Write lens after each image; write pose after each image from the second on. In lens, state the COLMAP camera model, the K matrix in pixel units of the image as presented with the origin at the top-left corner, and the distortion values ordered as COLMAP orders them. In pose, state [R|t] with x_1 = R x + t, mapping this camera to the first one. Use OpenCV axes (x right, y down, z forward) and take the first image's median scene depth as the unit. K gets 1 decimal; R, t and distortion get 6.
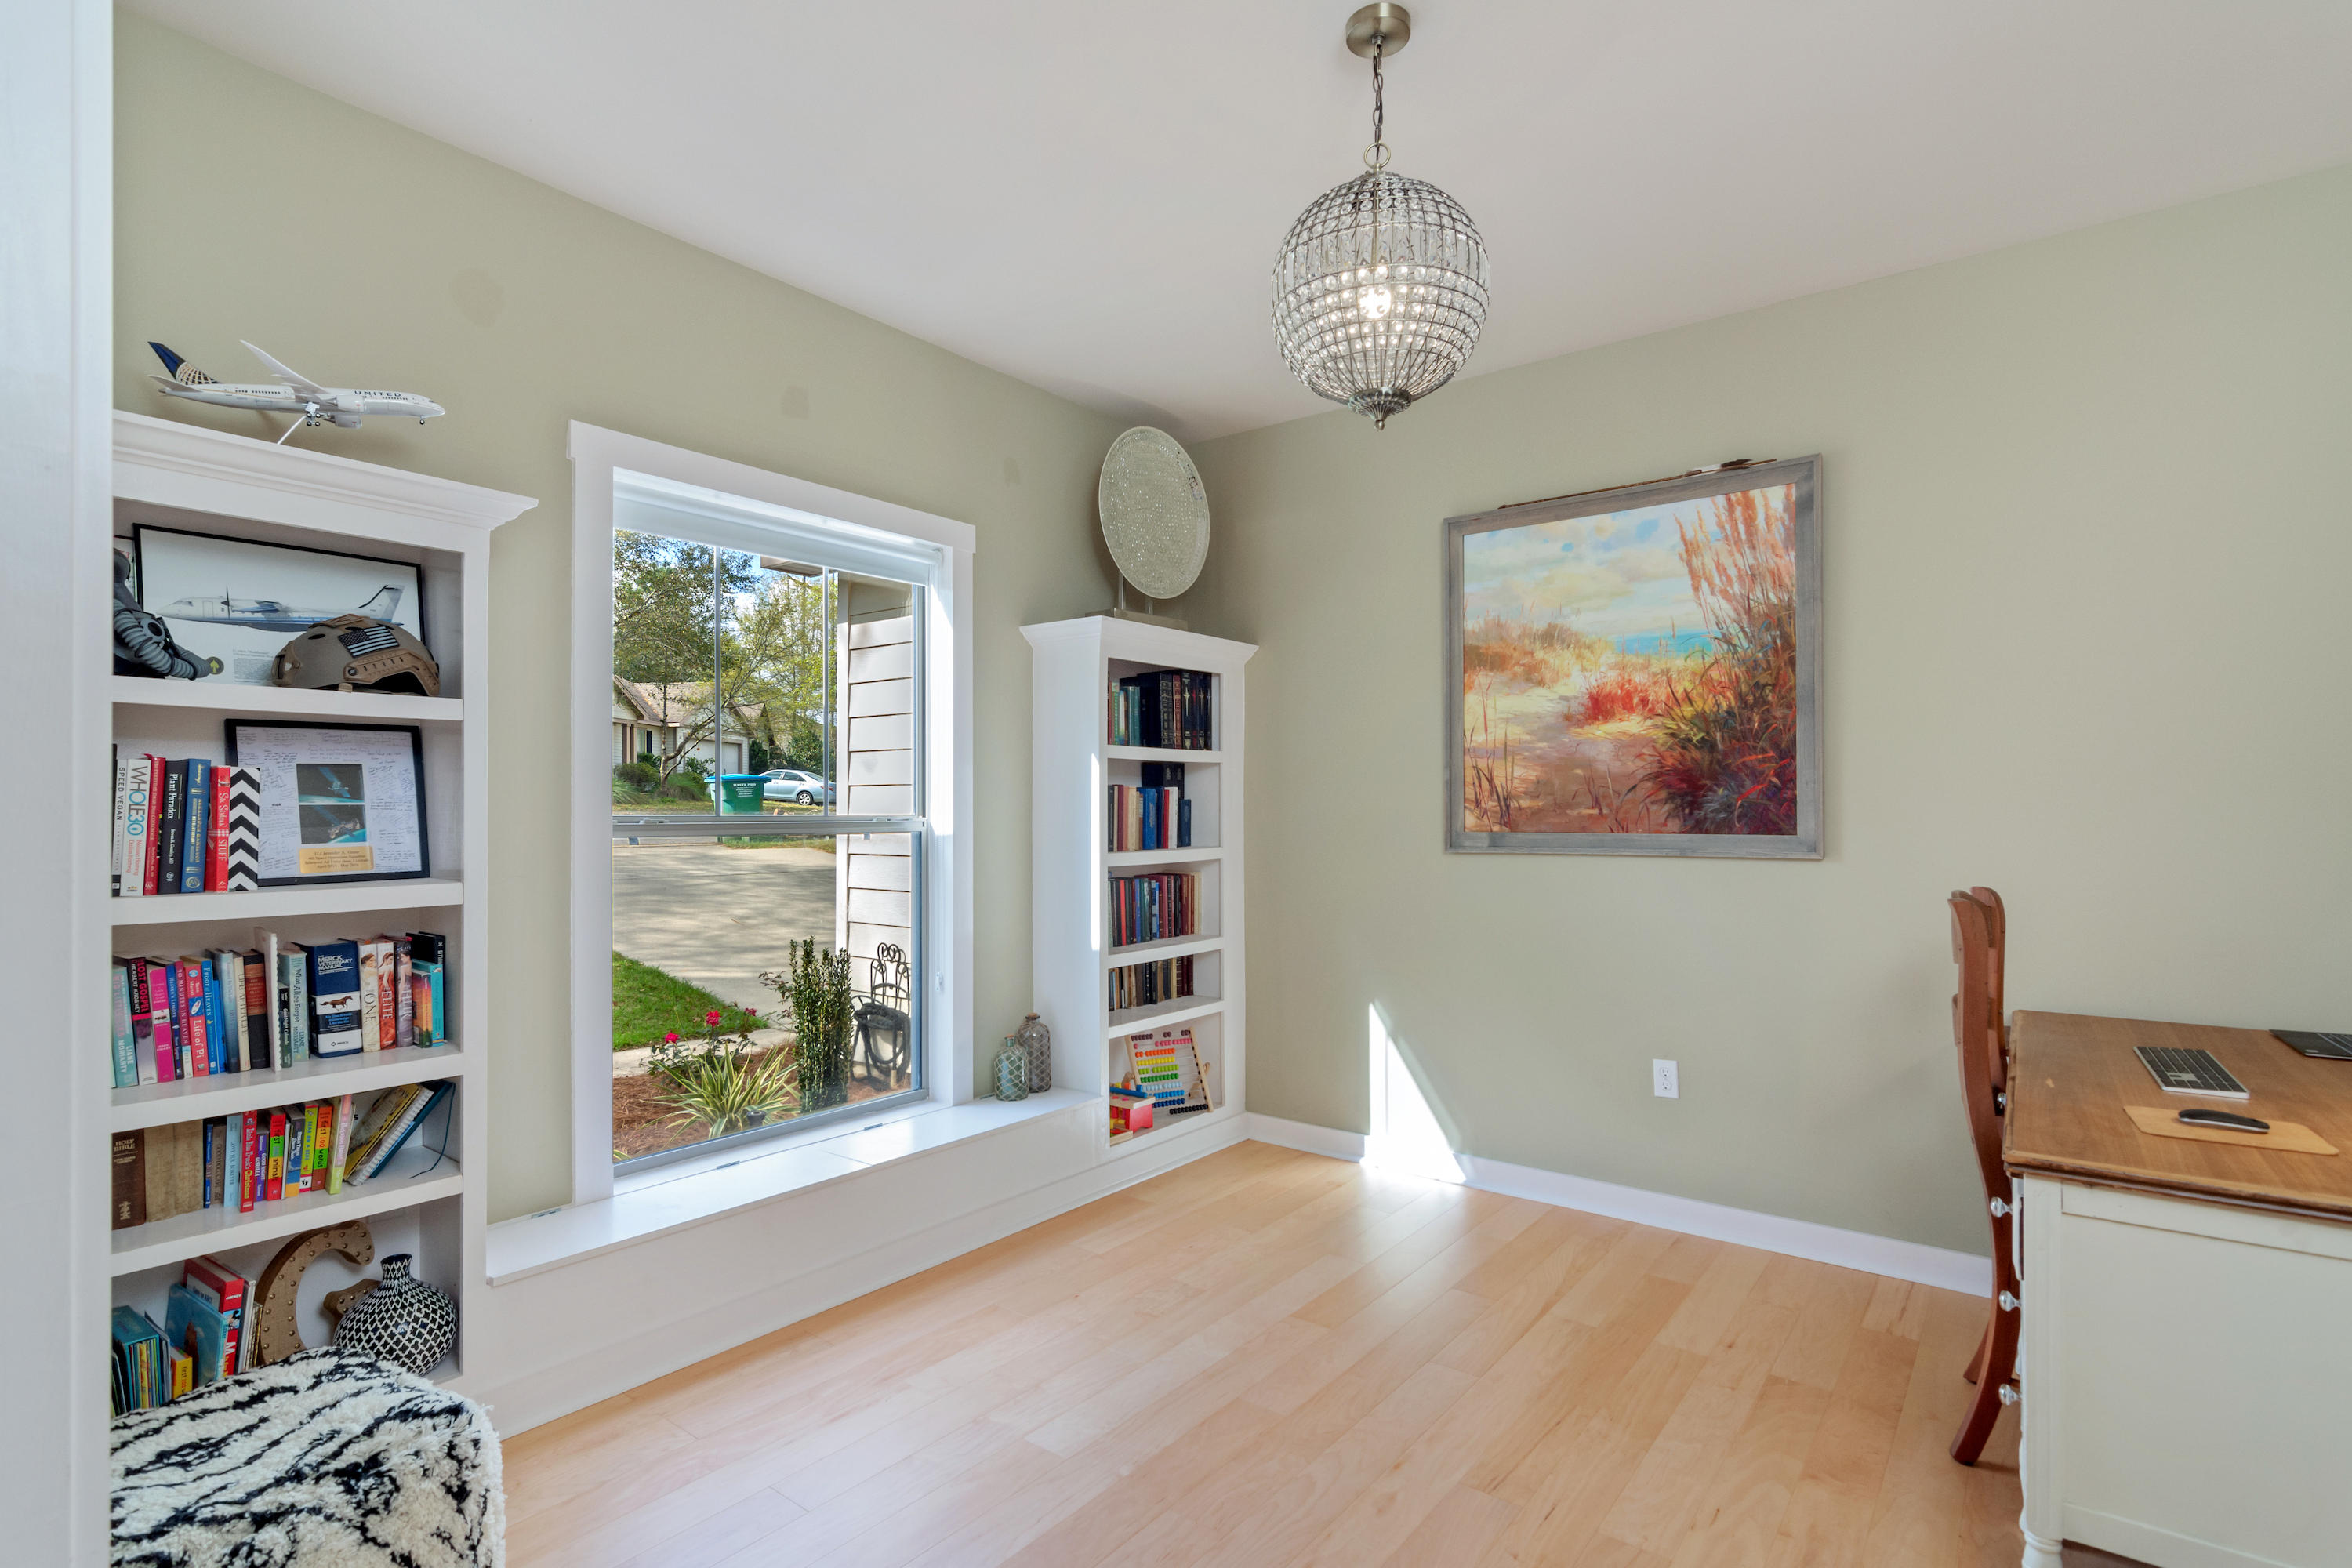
lens RADIAL K [[1150.8, 0, 1180.2], [0, 1150.8, 809.0], [0, 0, 1]] dist [0.001151, 0.000474]
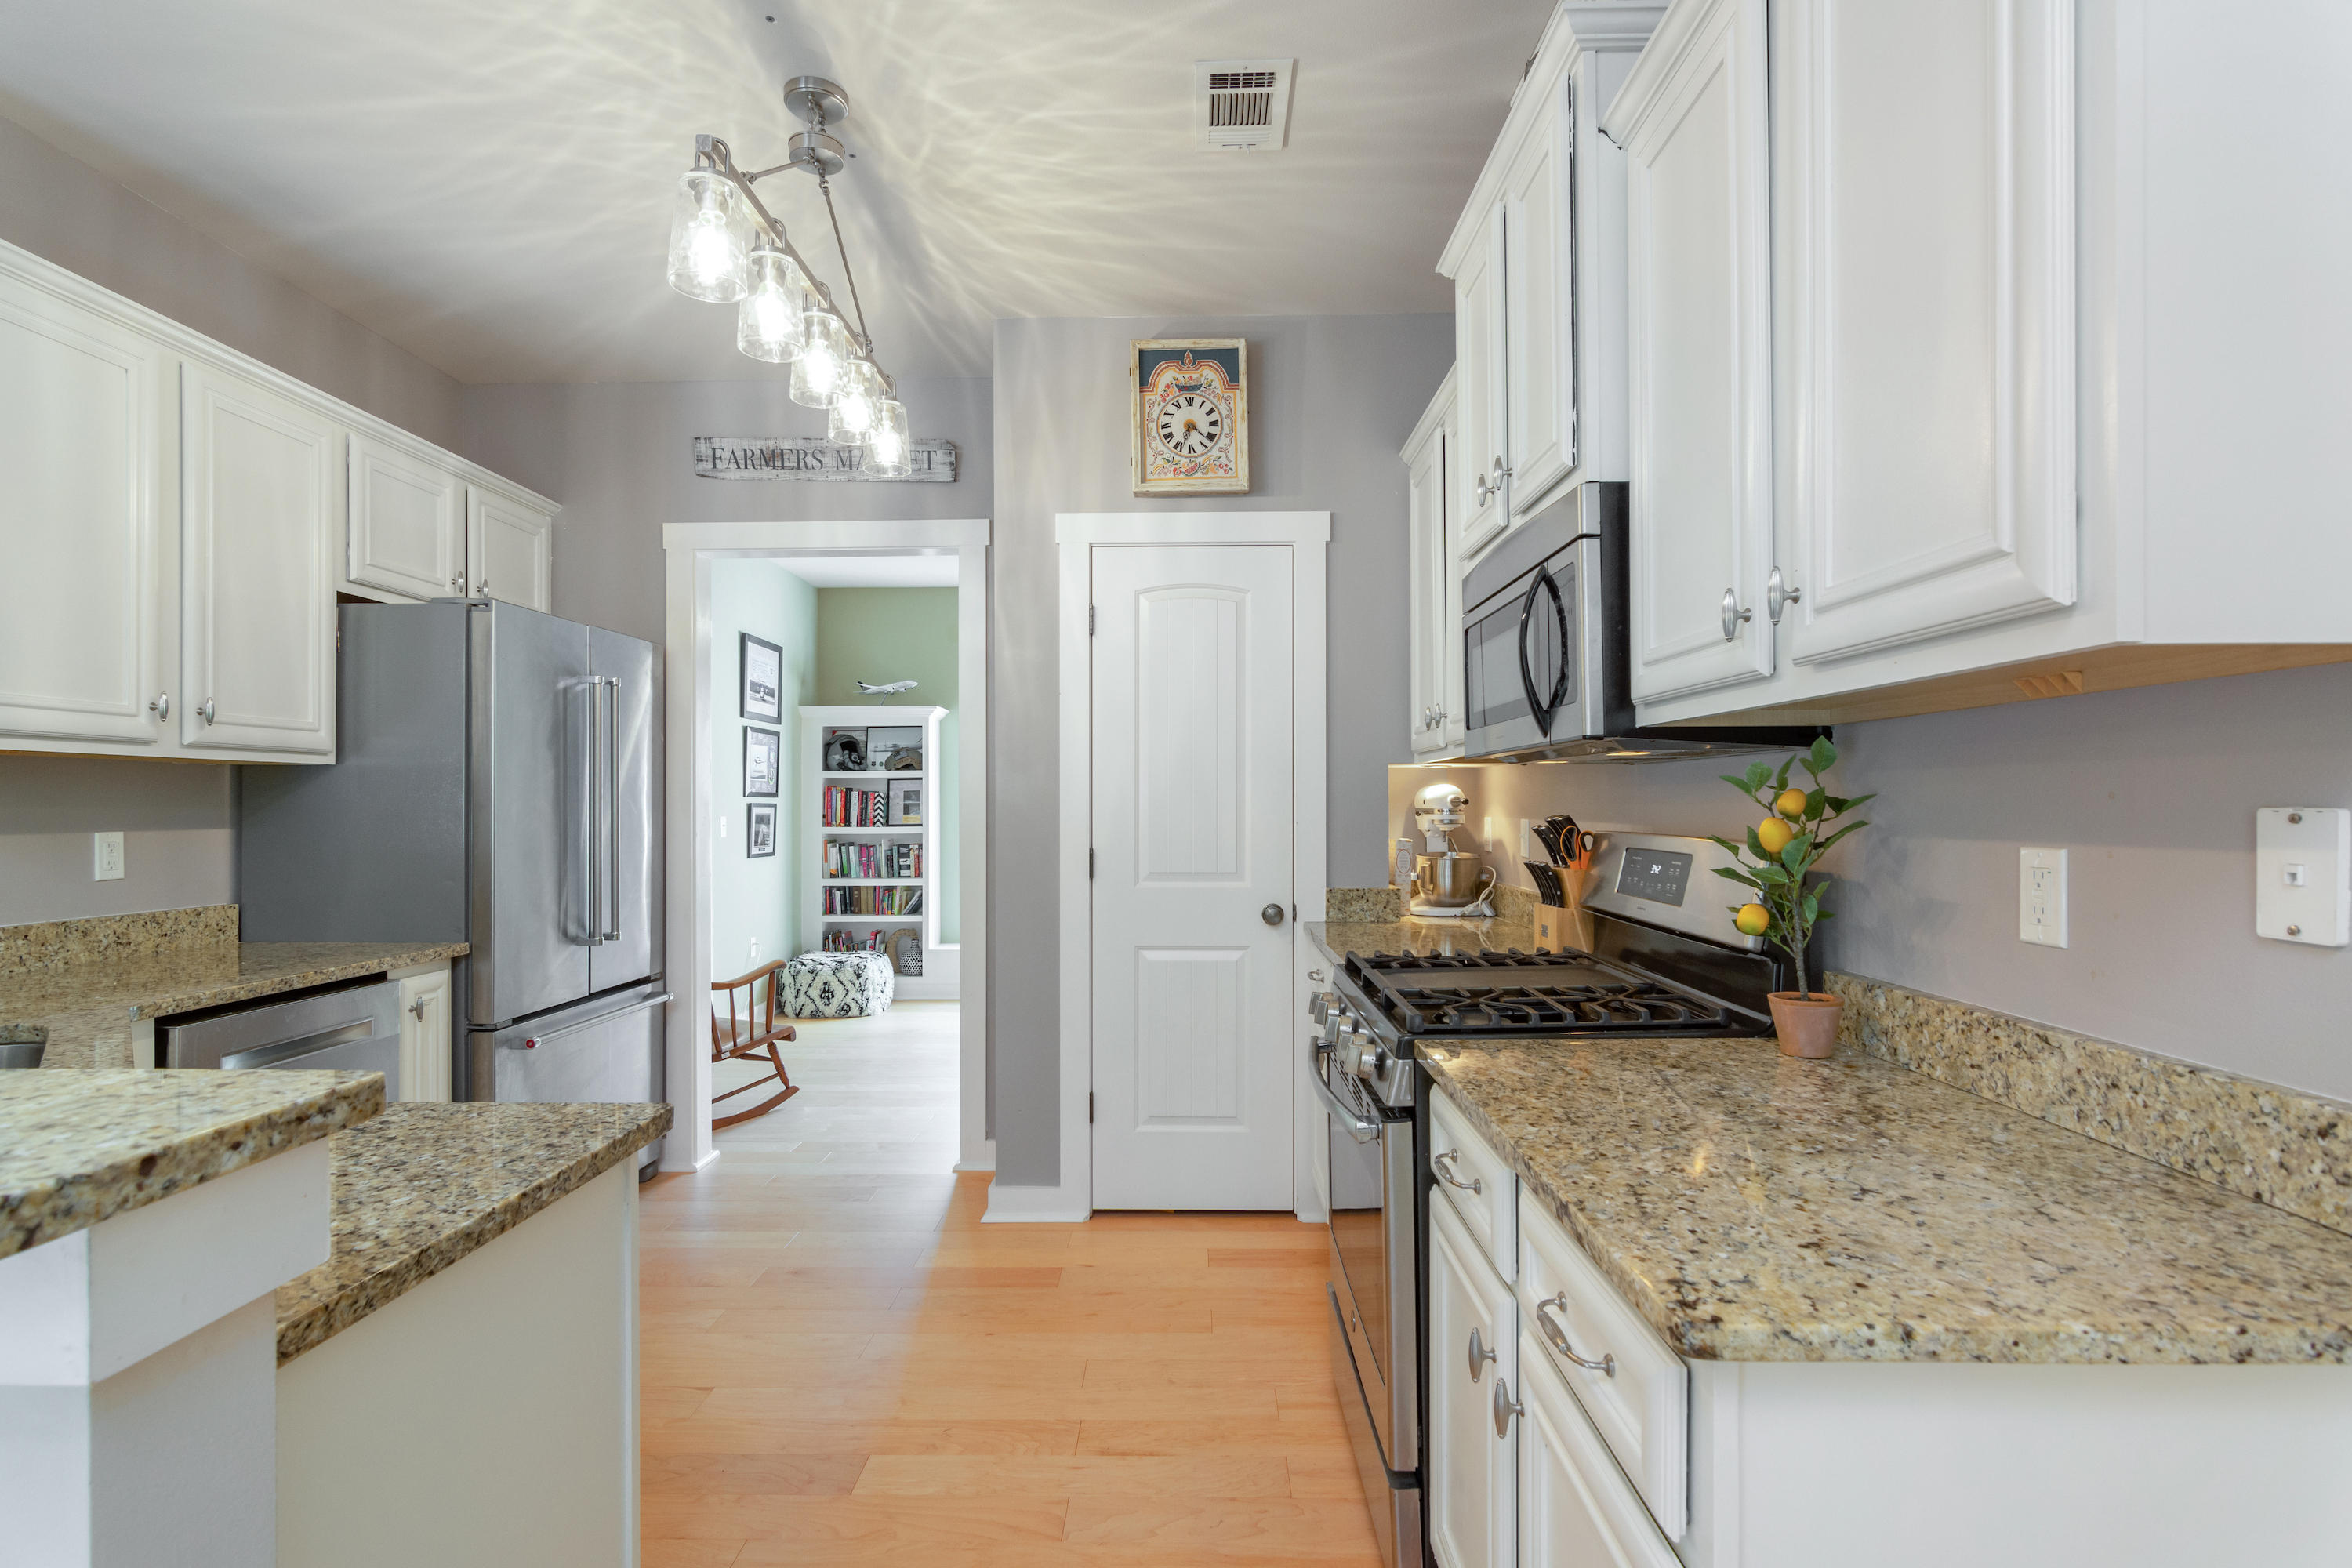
lens RADIAL K [[1136.2, 0, 1179.0], [0, 1136.2, 807.0], [0, 0, 1]] dist [-0.001020, -0.000289]
pose [[0.607331, 0.000115, -0.794449, 1.309927], [0.004358, 0.999984, 0.003477, -0.000468], [0.794437, -0.005573, 0.607321, -0.211014]]
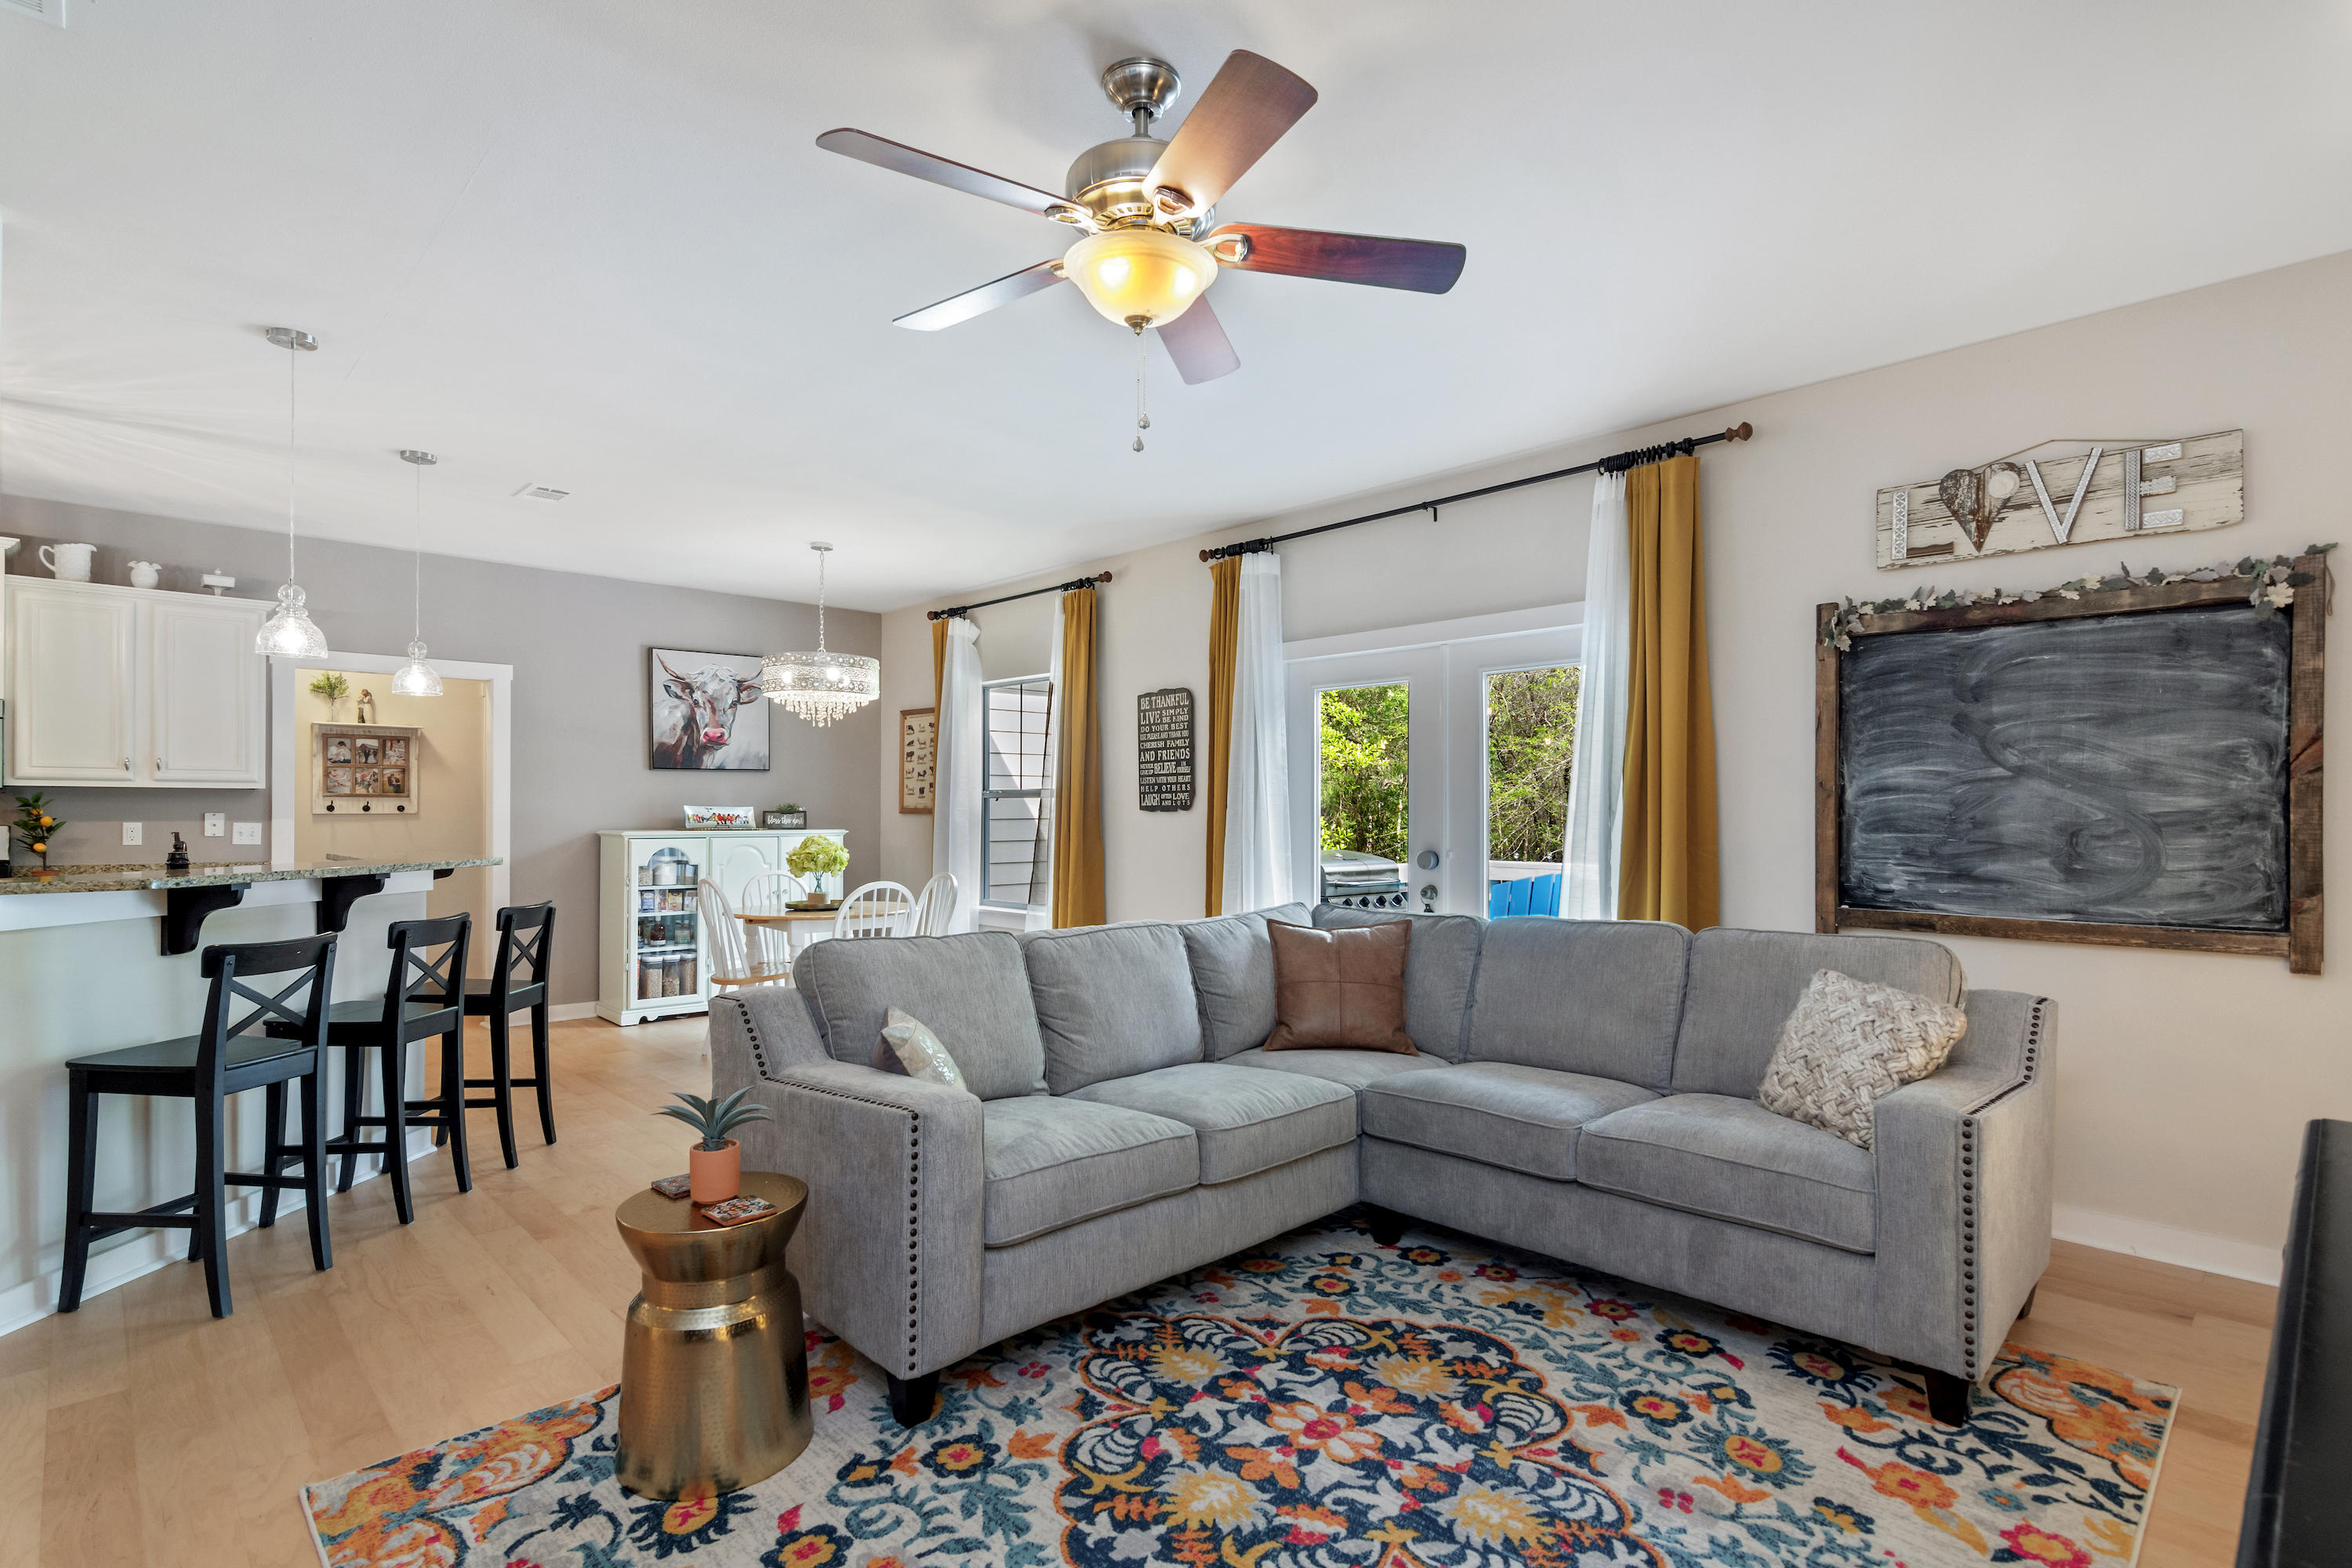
lens RADIAL K [[1136.2, 0, 1179.0], [0, 1136.2, 807.0], [0, 0, 1]] dist [-0.001020, -0.000289]
pose [[0.142494, 0.007176, 0.989770, 0.079876], [-0.003573, 0.999971, -0.006736, -0.000562], [-0.989789, -0.002577, 0.142515, -1.219387]]
